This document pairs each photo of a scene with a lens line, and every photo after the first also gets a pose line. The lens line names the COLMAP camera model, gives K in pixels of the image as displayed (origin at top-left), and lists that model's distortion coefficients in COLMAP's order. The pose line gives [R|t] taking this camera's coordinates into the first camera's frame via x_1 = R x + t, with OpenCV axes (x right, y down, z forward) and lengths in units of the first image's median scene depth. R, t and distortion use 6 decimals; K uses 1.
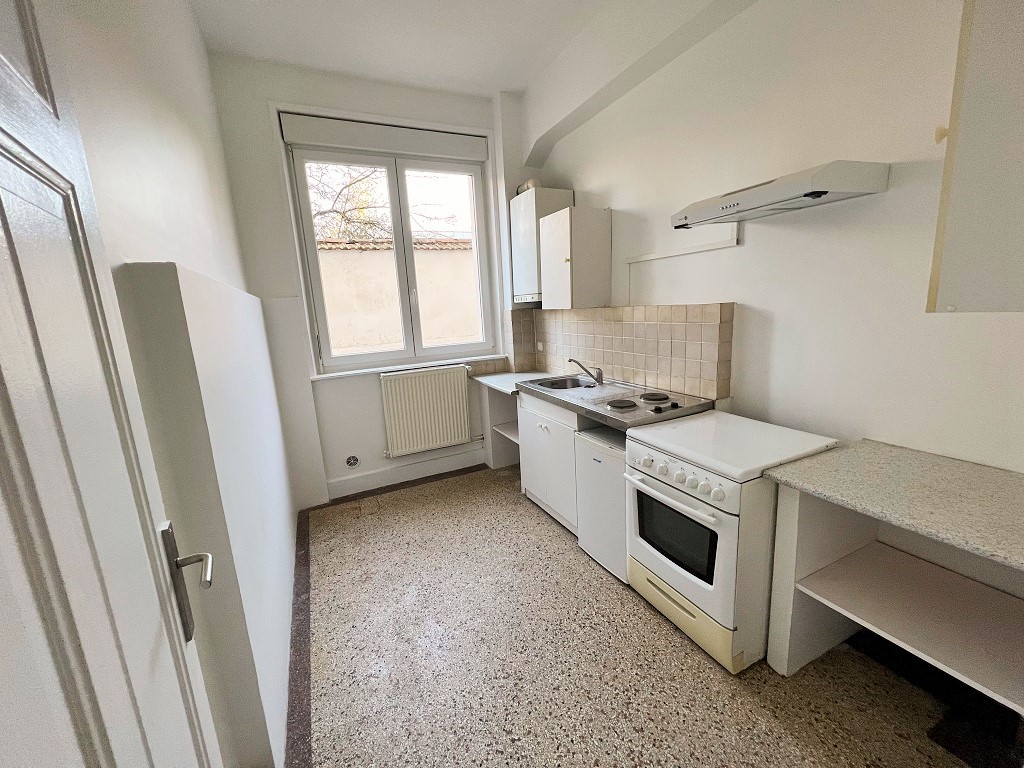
lens RADIAL K [[408.4, 0, 507.2], [0, 408.4, 381.0], [0, 0, 1]] dist [0.001341, -0.000105]
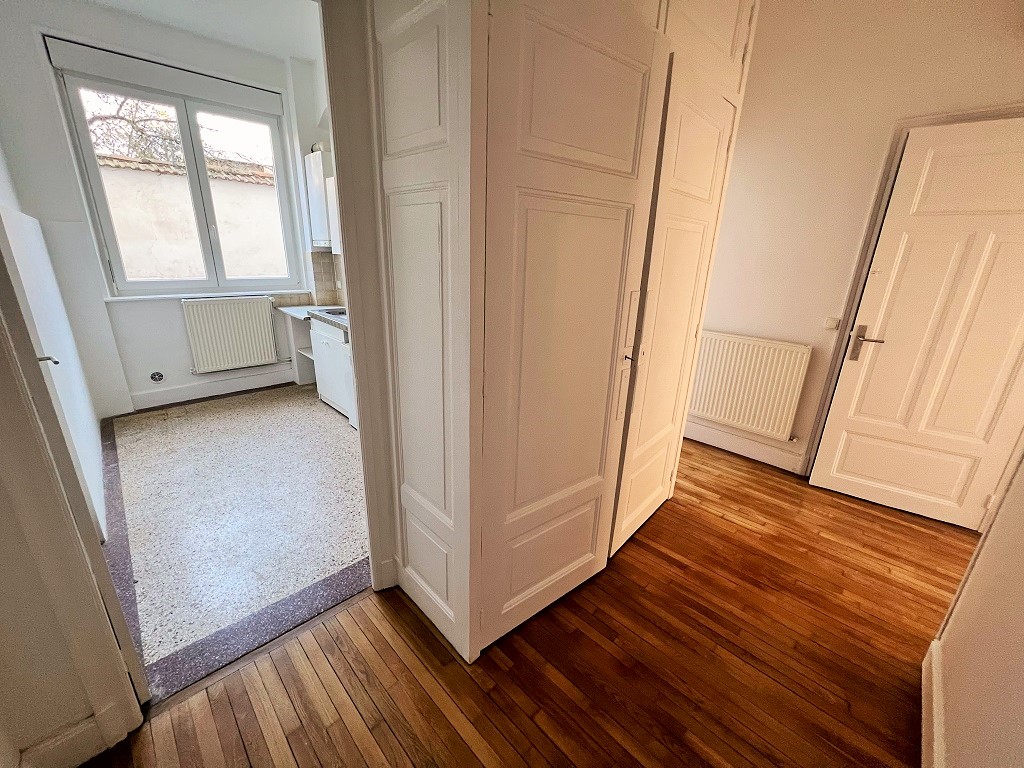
lens RADIAL K [[408.4, 0, 508.0], [0, 408.4, 379.8], [0, 0, 1]] dist [0.001341, -0.000105]
pose [[0.945572, -0.013551, 0.325132, 0.169836], [-0.023889, 0.993546, 0.110884, 0.054534], [-0.324536, -0.112615, 0.939145, -0.375199]]
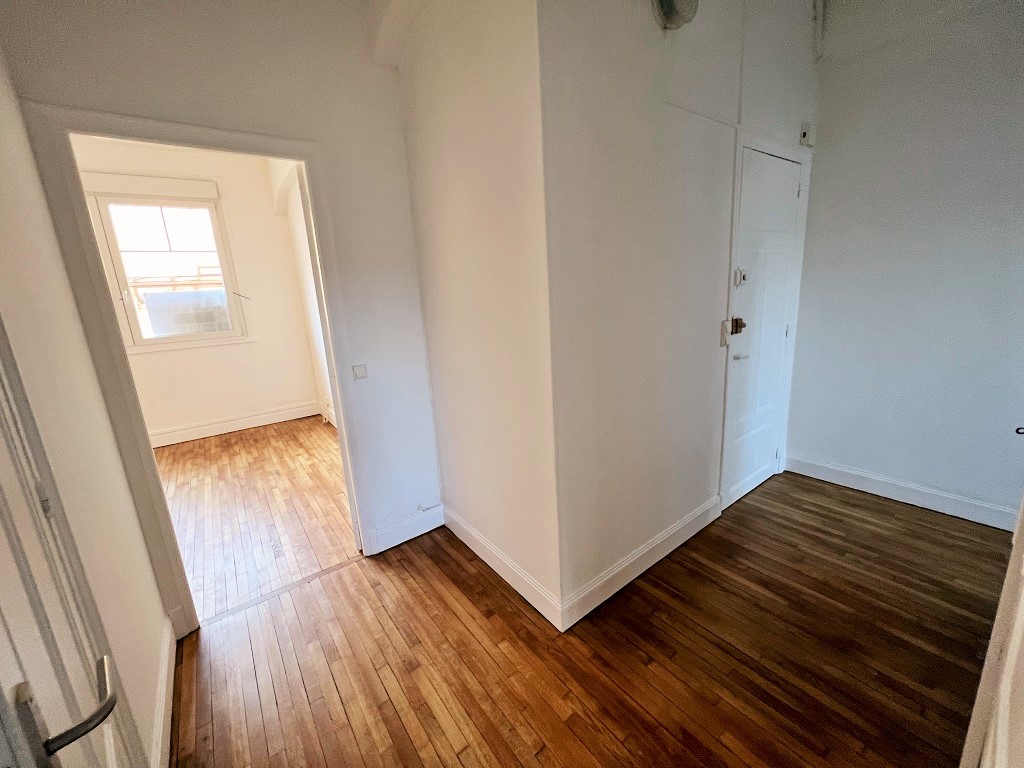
lens RADIAL K [[408.4, 0, 509.4], [0, 408.4, 377.6], [0, 0, 1]] dist [0.001341, -0.000105]
pose [[-0.977715, 0.152452, -0.144332, 0.223877], [0.083259, 0.912704, 0.400049, 0.042497], [0.192721, 0.379117, -0.905057, -0.328980]]
